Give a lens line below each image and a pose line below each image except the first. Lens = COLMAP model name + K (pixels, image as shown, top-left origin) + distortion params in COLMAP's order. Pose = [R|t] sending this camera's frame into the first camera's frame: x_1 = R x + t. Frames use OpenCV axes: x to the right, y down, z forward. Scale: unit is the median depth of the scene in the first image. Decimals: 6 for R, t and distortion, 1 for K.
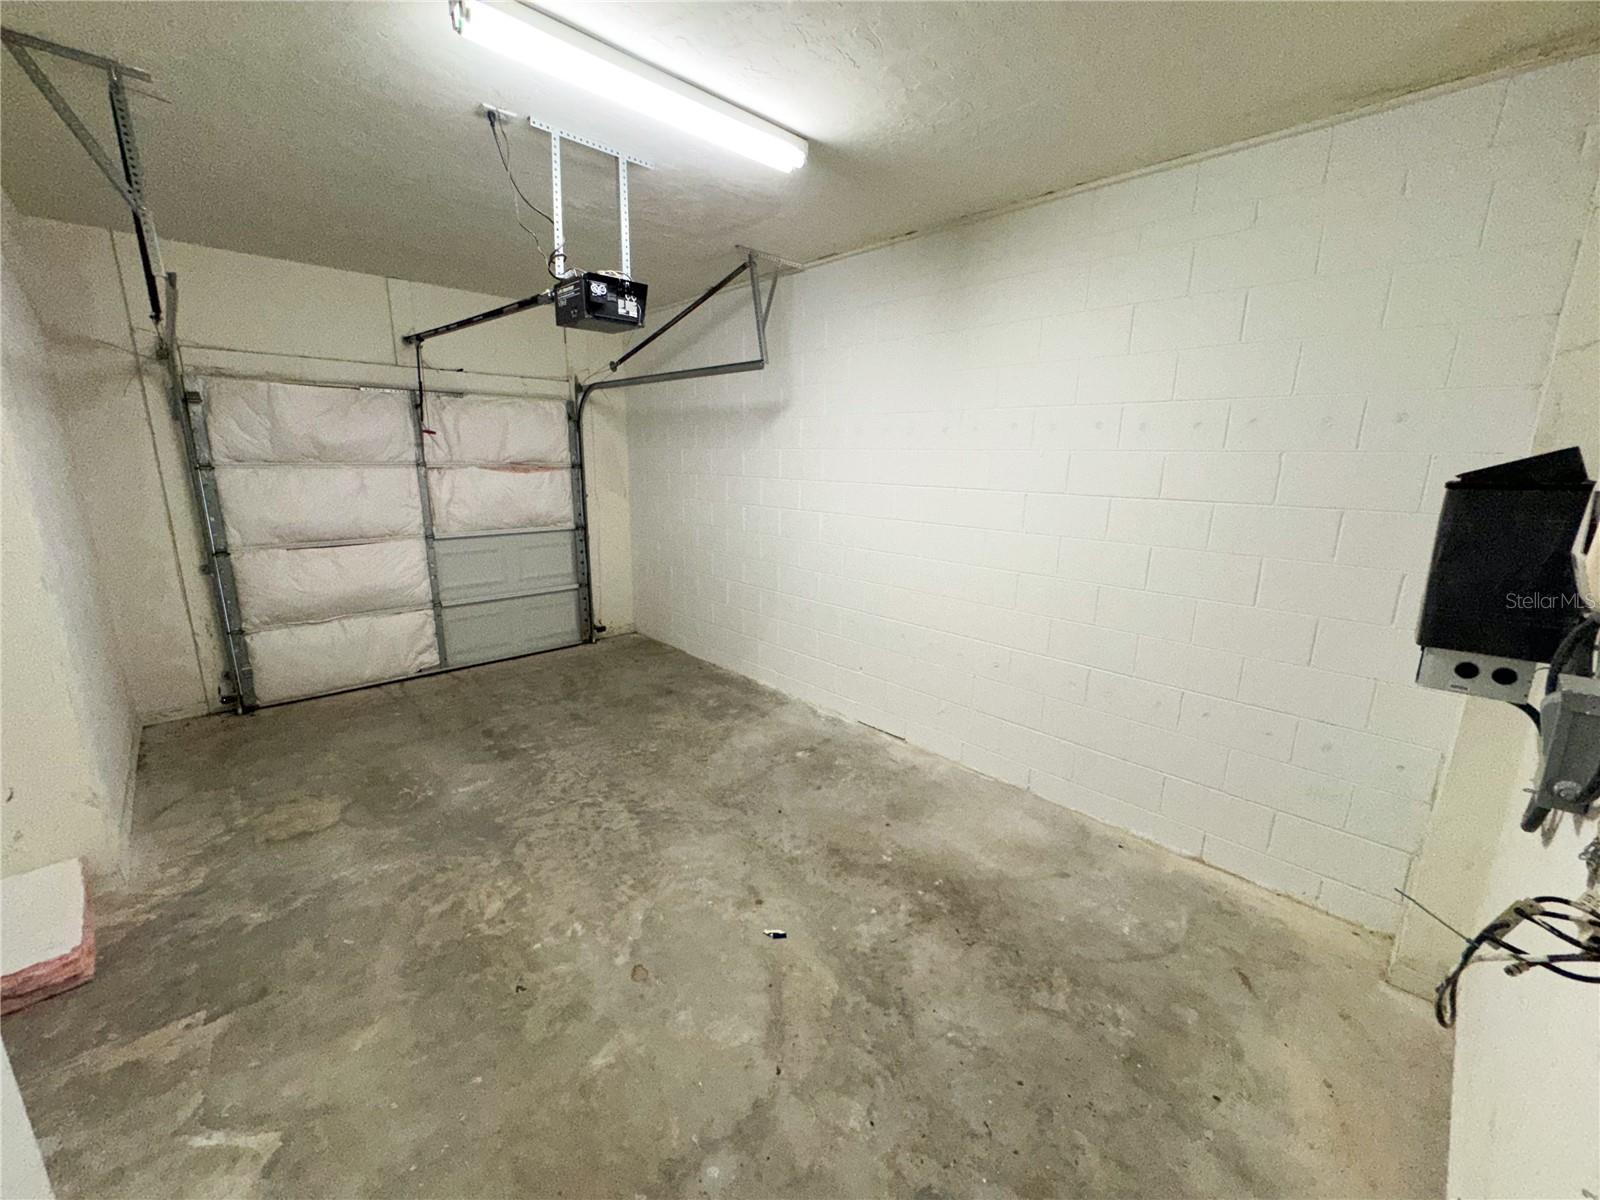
lens RADIAL K [[638.5, 0, 799.7], [0, 638.5, 601.4], [0, 0, 1]] dist [-0.000854, 0.000095]
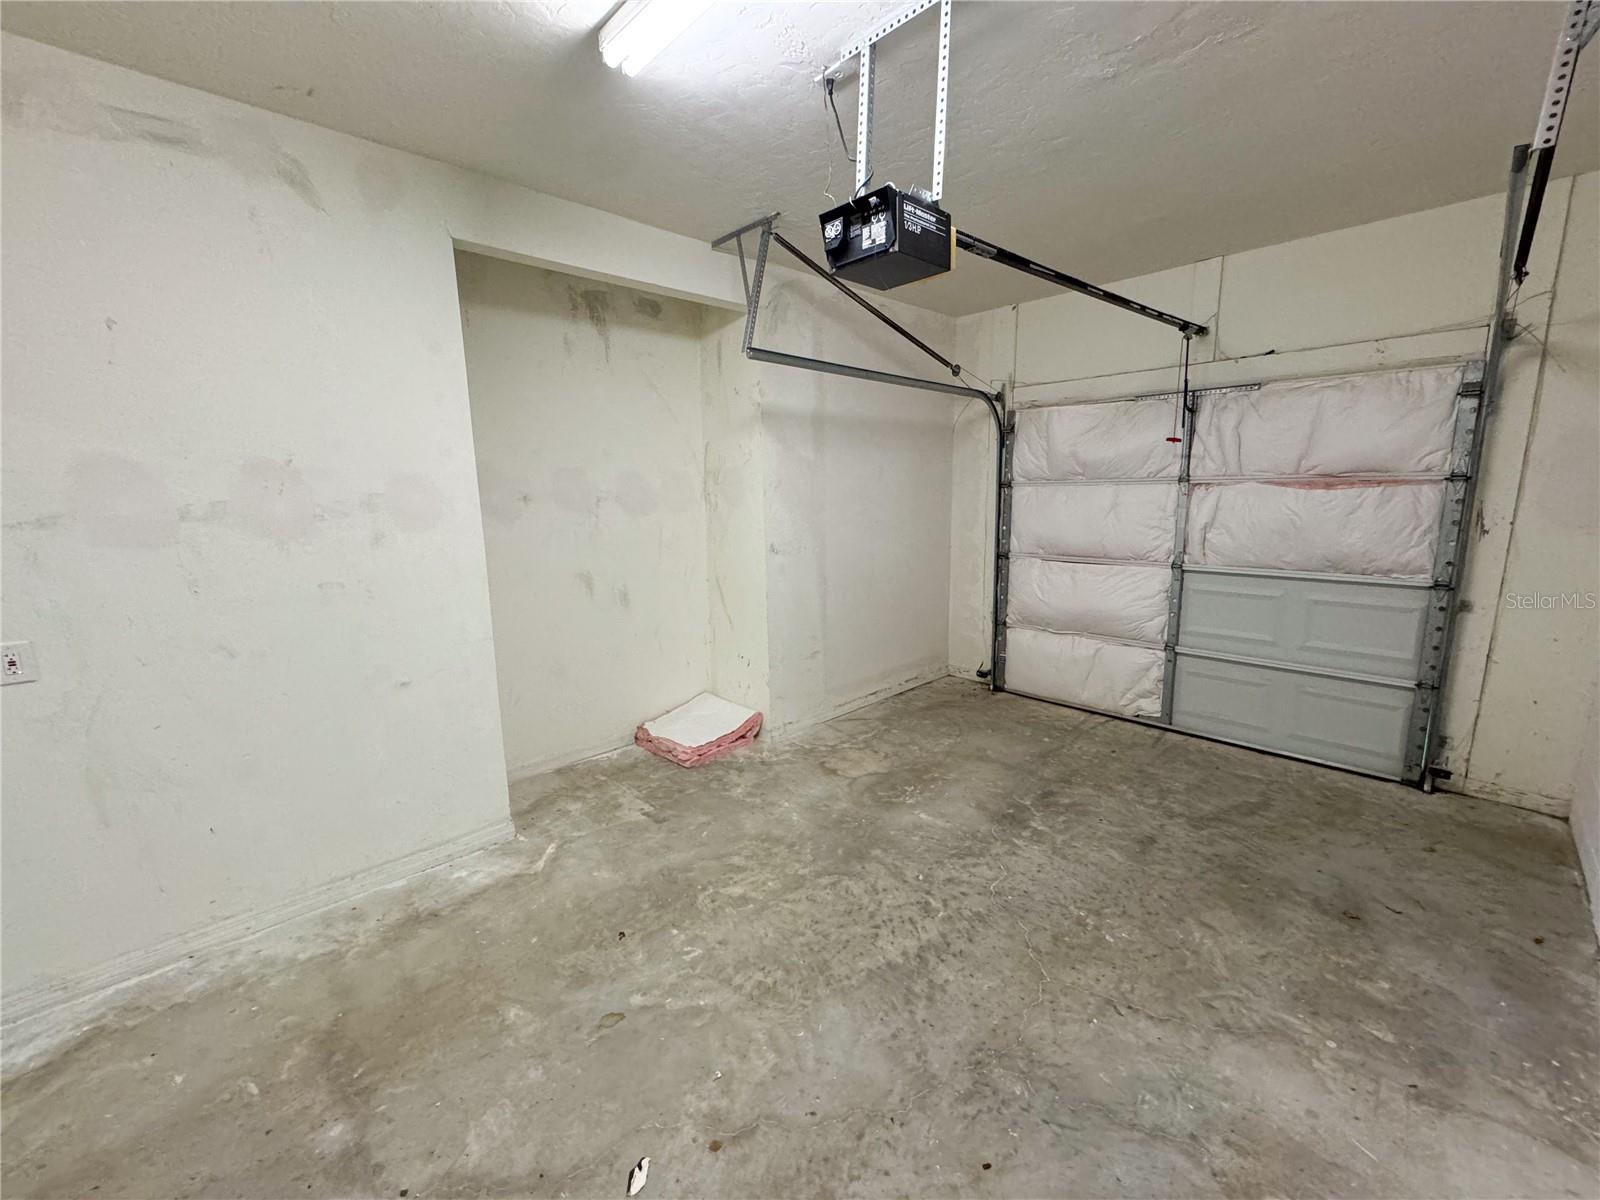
lens RADIAL K [[638.5, 0, 799.7], [0, 638.5, 601.4], [0, 0, 1]] dist [-0.000854, 0.000095]
pose [[0.002452, 0.158480, -0.987359, 0.285763], [-0.208328, 0.965779, 0.154499, -0.096311], [0.978056, 0.205315, 0.035384, 0.577797]]
